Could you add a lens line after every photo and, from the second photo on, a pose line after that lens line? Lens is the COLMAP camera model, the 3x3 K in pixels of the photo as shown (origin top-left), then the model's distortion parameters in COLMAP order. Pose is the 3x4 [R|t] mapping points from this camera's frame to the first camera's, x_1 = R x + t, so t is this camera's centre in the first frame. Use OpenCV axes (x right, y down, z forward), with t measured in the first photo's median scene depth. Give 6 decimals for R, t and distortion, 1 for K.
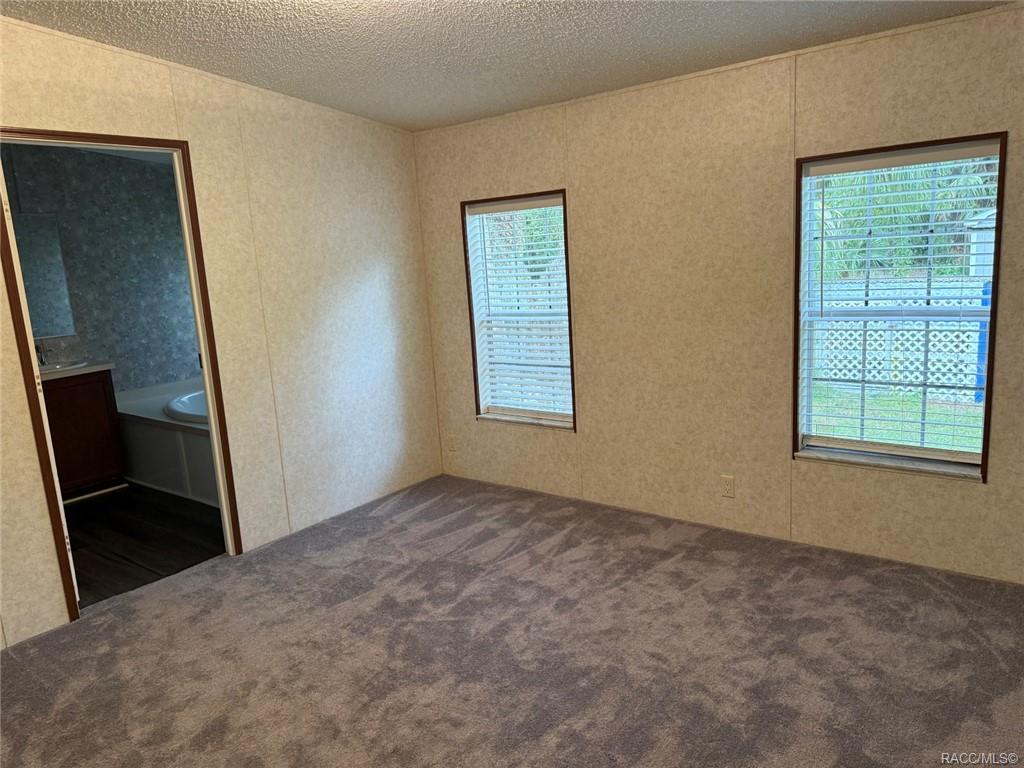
lens RADIAL K [[725.3, 0, 509.7], [0, 725.3, 384.6], [0, 0, 1]] dist [0.083546, -0.094735]
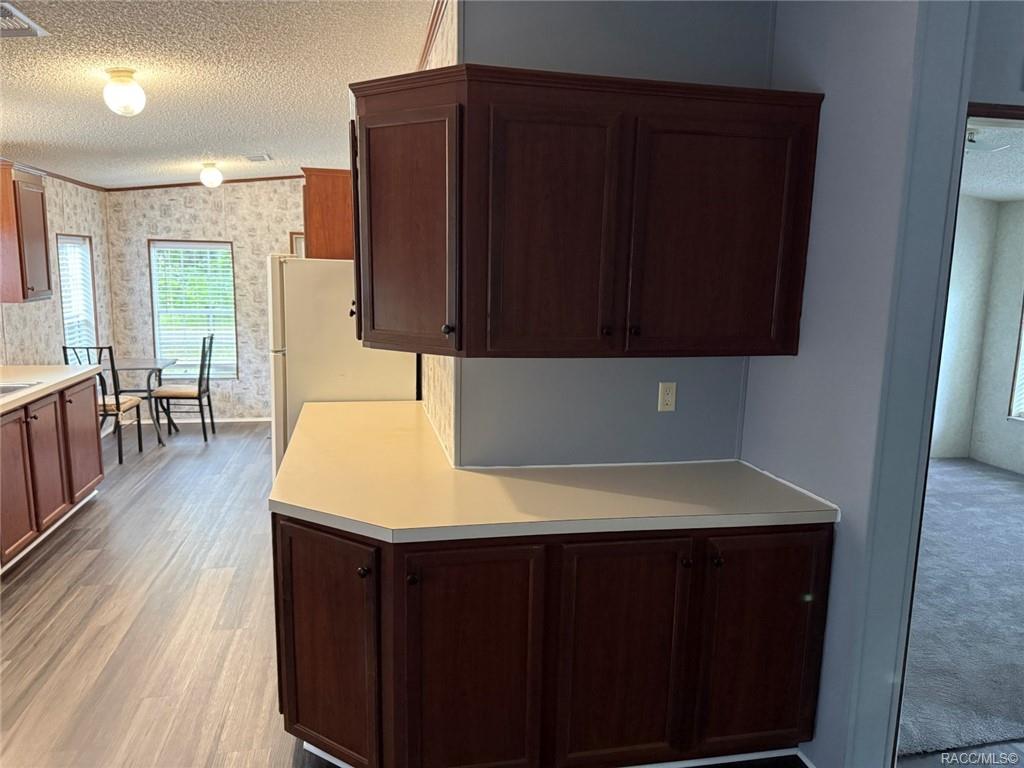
lens RADIAL K [[725.3, 0, 514.3], [0, 725.3, 383.8], [0, 0, 1]] dist [0.083546, -0.094735]
pose [[0.765312, 0.181788, -0.617455, 0.103124], [-0.188428, 0.980538, 0.055136, 0.095909], [0.615462, 0.074150, 0.784671, -0.723363]]
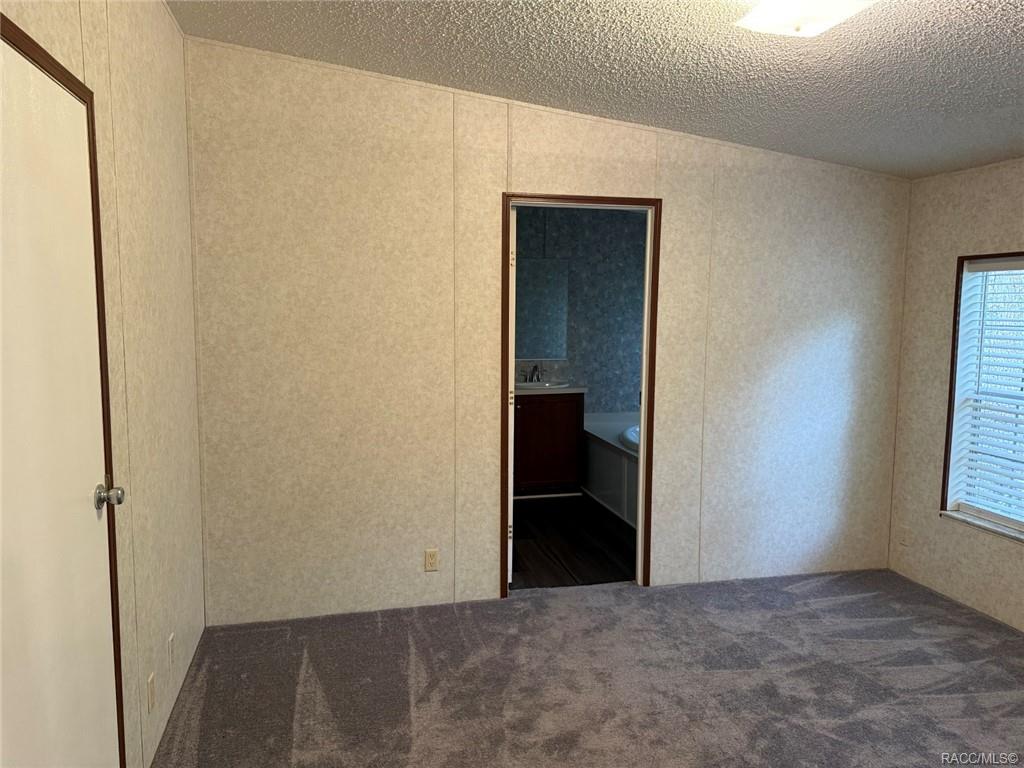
lens RADIAL K [[725.3, 0, 505.8], [0, 725.3, 383.9], [0, 0, 1]] dist [0.083546, -0.094735]
pose [[0.783467, 0.135911, -0.606389, 0.069196], [-0.170643, 0.985333, 0.000370, -0.019030], [0.597545, 0.103186, 0.795168, 0.025287]]
